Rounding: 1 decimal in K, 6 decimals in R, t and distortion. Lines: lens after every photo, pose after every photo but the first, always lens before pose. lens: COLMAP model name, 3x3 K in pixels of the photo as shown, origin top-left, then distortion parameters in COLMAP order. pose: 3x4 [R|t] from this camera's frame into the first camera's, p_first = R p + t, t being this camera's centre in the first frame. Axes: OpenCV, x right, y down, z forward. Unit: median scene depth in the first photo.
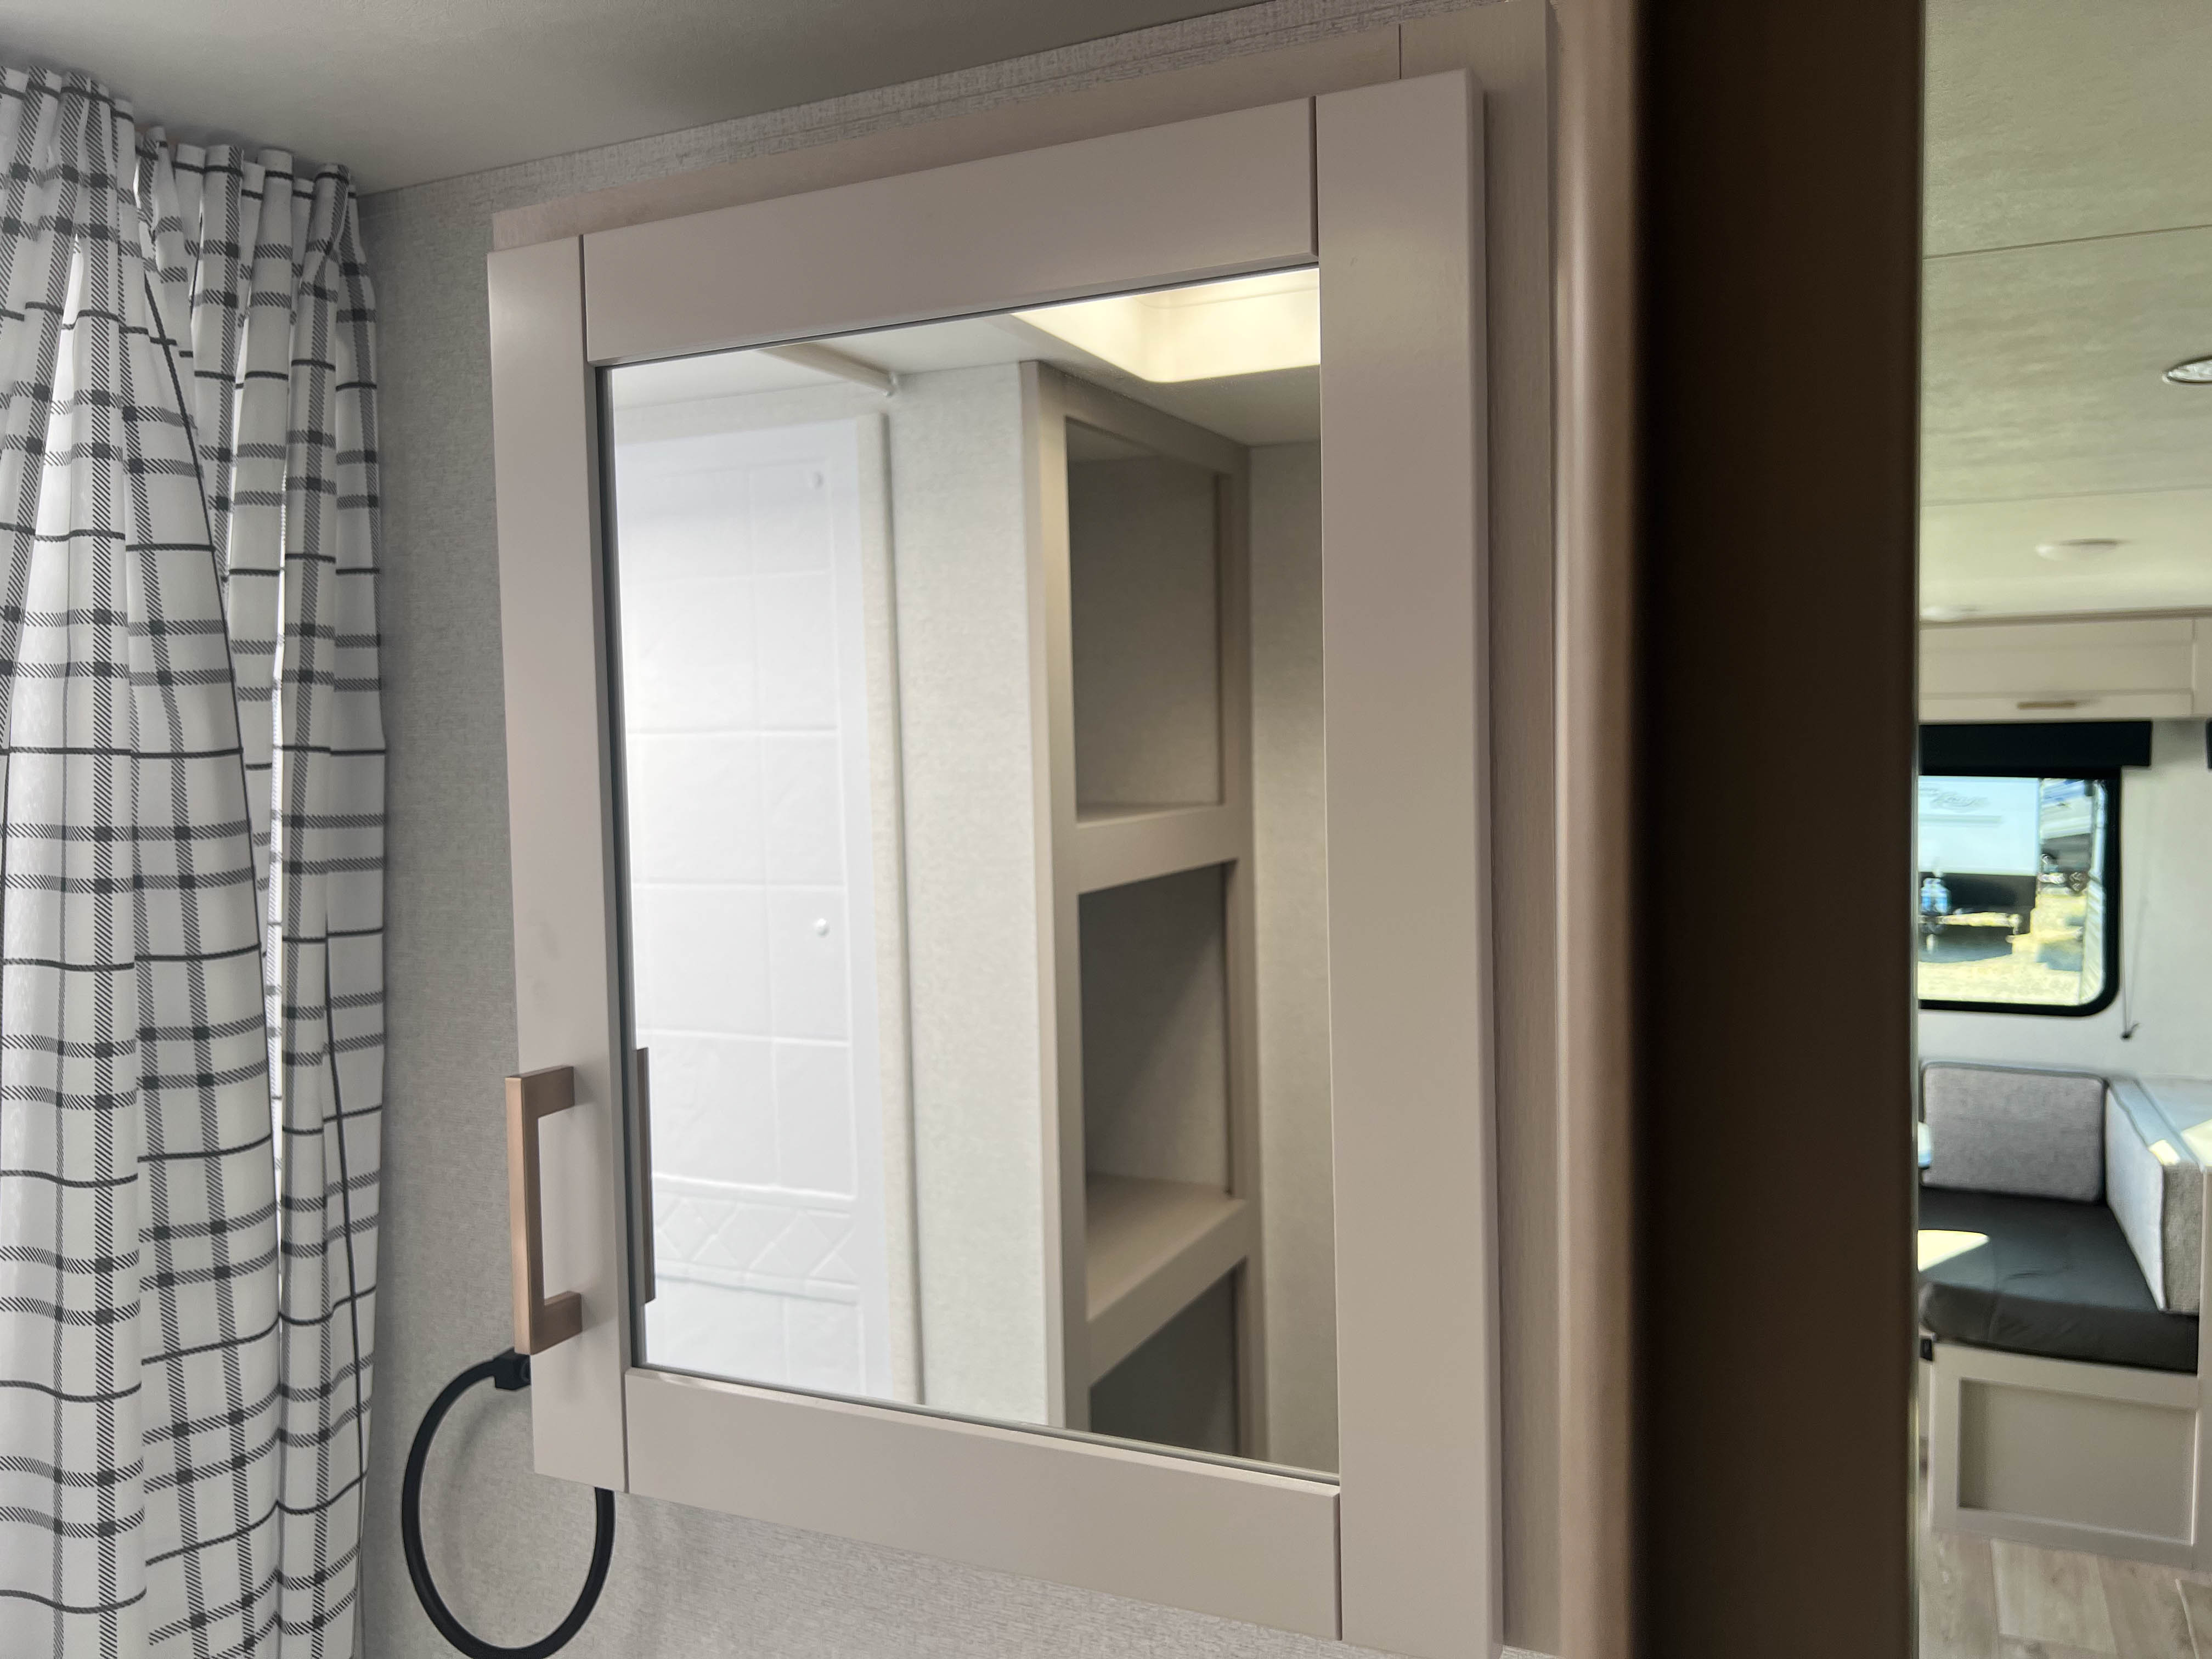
lens RADIAL K [[1689.0, 0, 1114.8], [0, 1689.0, 817.9], [0, 0, 1]] dist [0.006240, -0.031030]
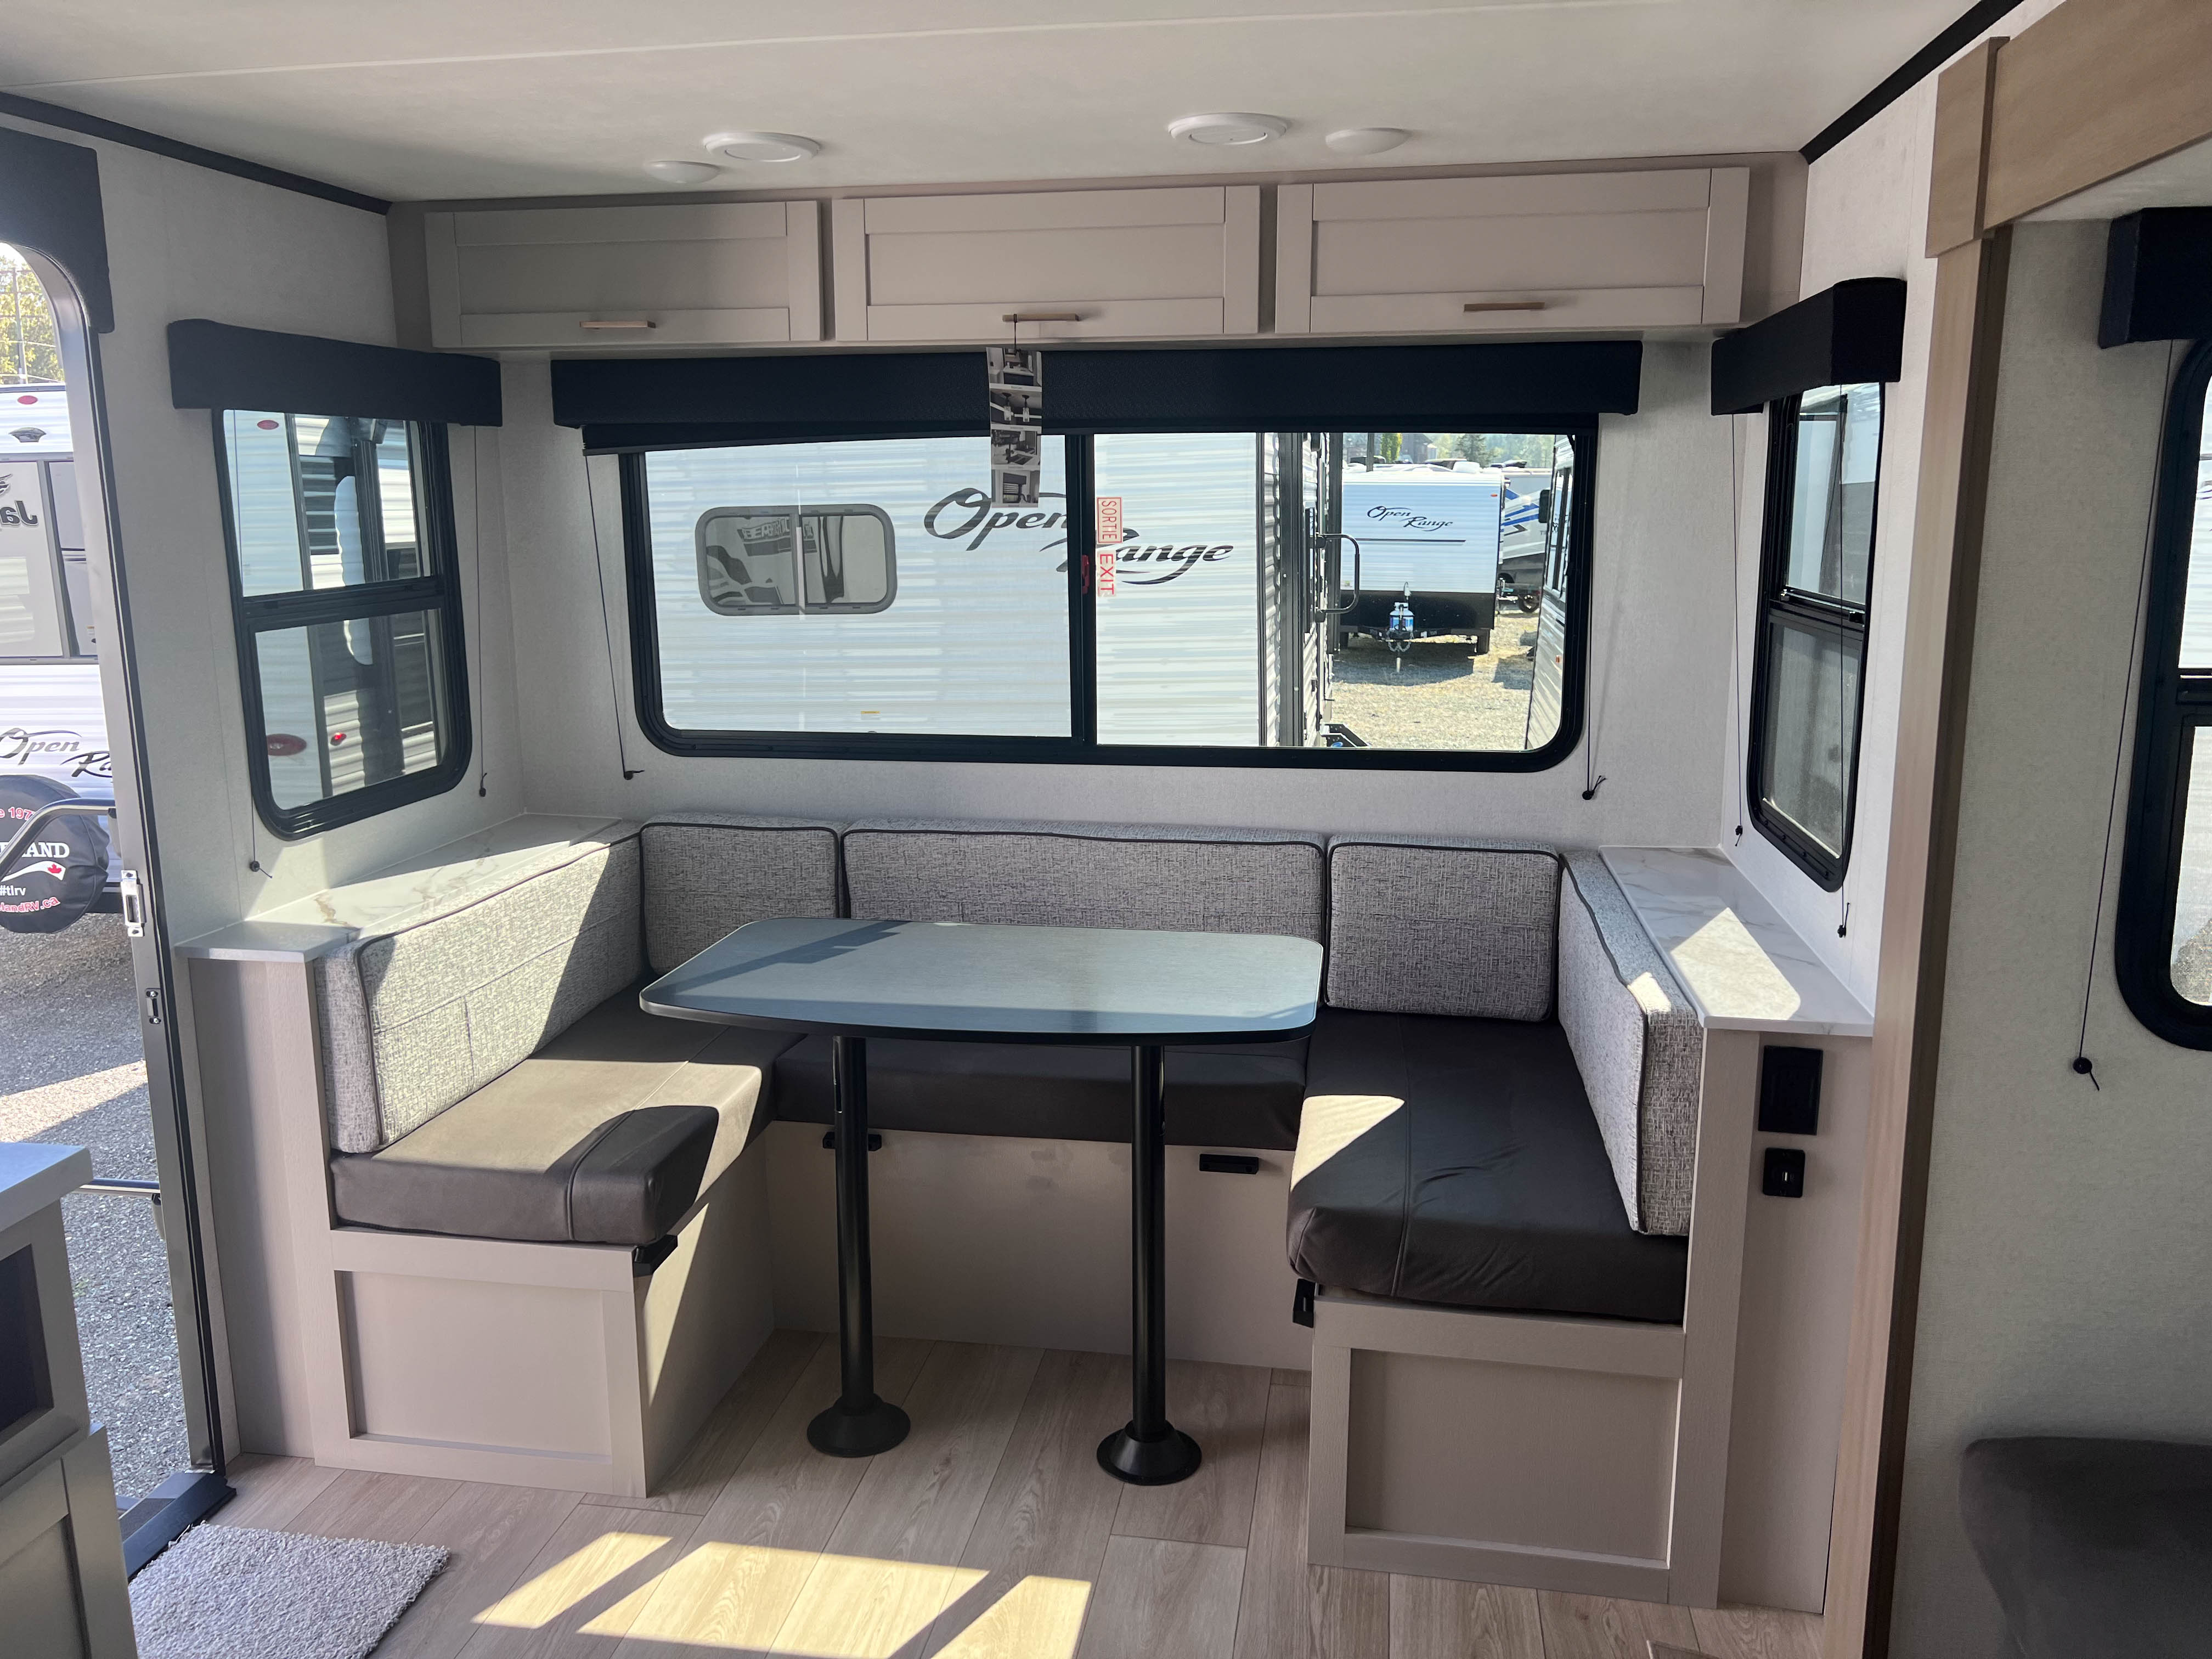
lens RADIAL K [[1668.8, 0, 1092.6], [0, 1668.8, 809.4], [0, 0, 1]] dist [0.055625, -0.065273]
pose [[0.965077, -0.046130, 0.257874, 0.208769], [0.006117, 0.988074, 0.153860, 0.023216], [-0.261896, -0.146909, 0.953849, 0.368912]]
